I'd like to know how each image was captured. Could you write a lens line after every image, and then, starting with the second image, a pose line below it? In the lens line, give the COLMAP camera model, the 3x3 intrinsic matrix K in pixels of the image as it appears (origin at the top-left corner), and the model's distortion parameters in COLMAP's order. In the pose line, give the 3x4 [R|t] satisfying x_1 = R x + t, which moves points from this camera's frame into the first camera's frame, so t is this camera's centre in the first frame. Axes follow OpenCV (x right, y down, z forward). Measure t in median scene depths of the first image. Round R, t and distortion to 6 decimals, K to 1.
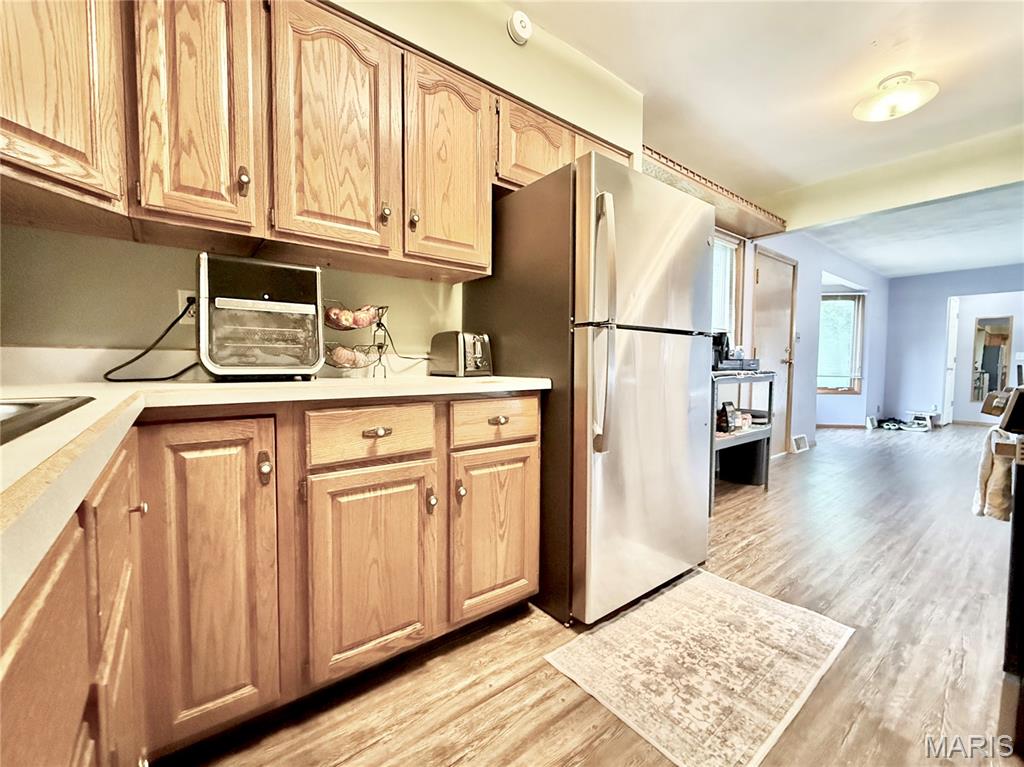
lens RADIAL K [[420.9, 0, 509.1], [0, 420.9, 382.8], [0, 0, 1]] dist [-0.000552, -0.000263]
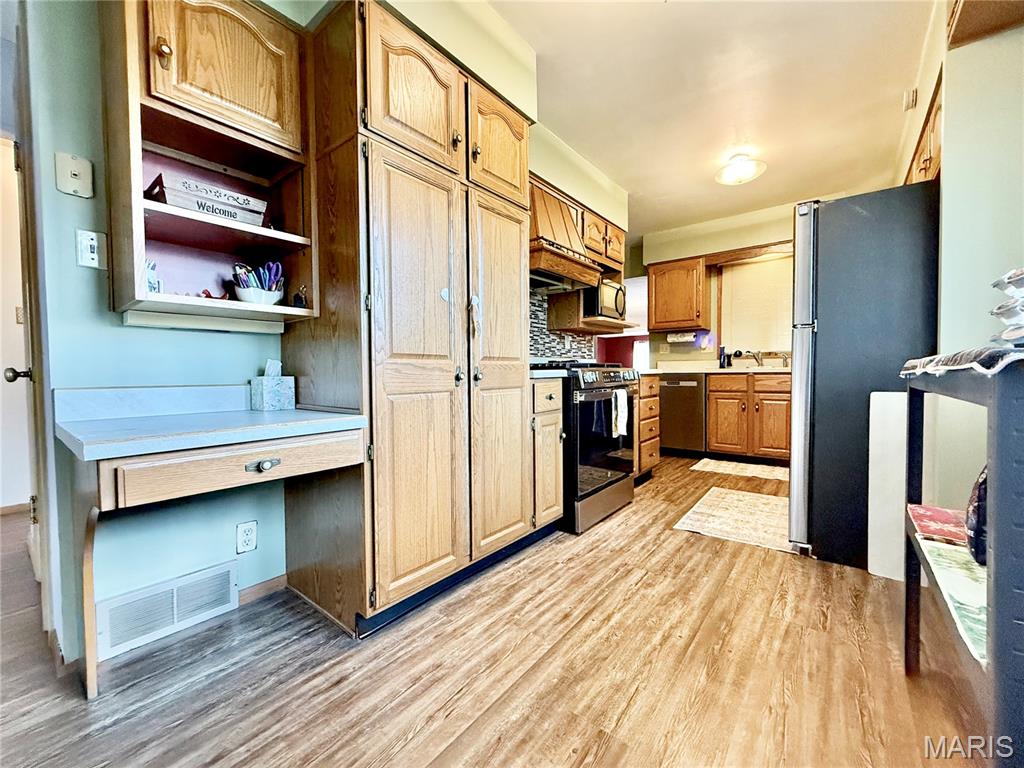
lens RADIAL K [[420.9, 0, 509.1], [0, 420.9, 383.3], [0, 0, 1]] dist [-0.000552, -0.000263]
pose [[-0.970727, 0.013289, -0.239816, 1.639714], [-0.002800, 0.997774, 0.066623, -0.042307], [0.240167, 0.065344, -0.968530, 2.146918]]
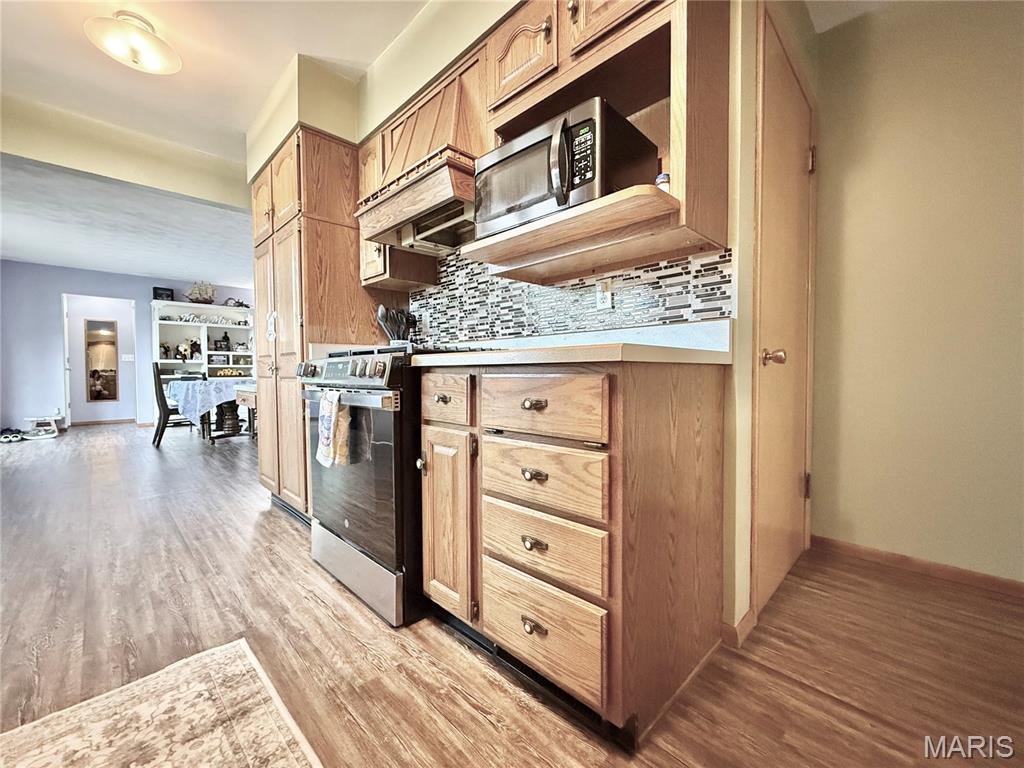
lens RADIAL K [[420.9, 0, 509.1], [0, 420.9, 383.3], [0, 0, 1]] dist [-0.000552, -0.000263]
pose [[-0.117296, -0.031001, 0.992613, -0.089212], [0.047312, 0.998203, 0.036766, 0.046672], [-0.991969, 0.051275, -0.115619, 0.484994]]
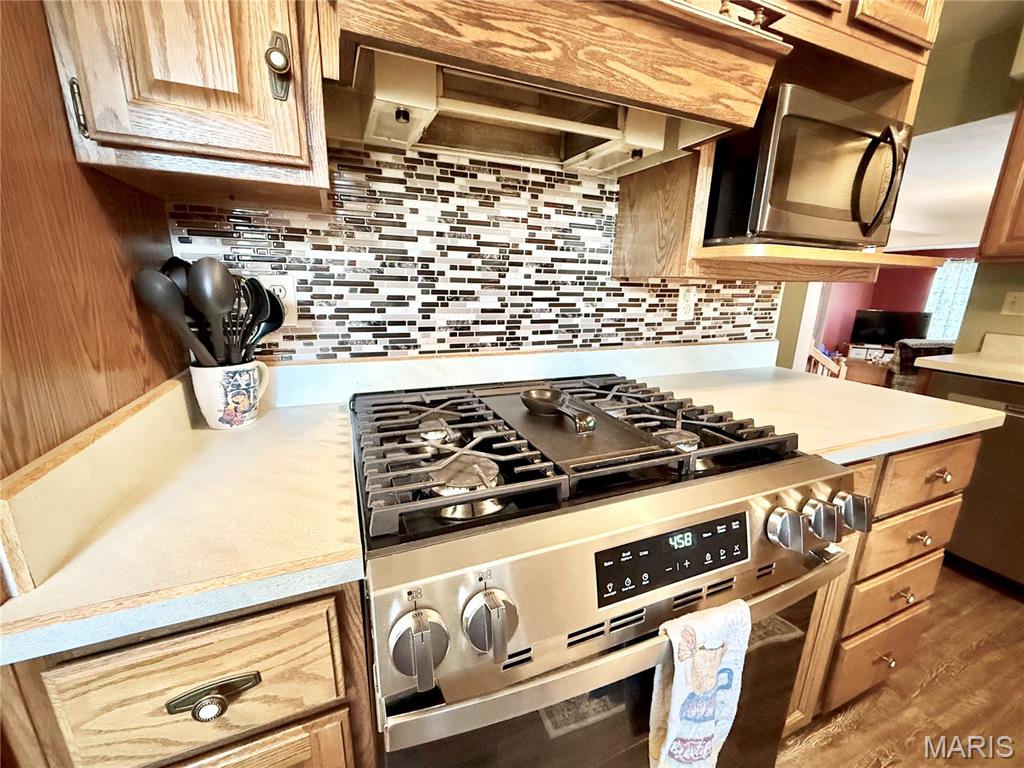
lens RADIAL K [[406.1, 0, 510.5], [0, 406.1, 396.5], [0, 0, 1]] dist [-0.000981, -0.000015]
pose [[-0.966071, -0.074728, 0.247229, 0.969235], [-0.001836, 0.959191, 0.282751, -0.160749], [-0.258269, 0.272704, -0.926785, 1.059581]]
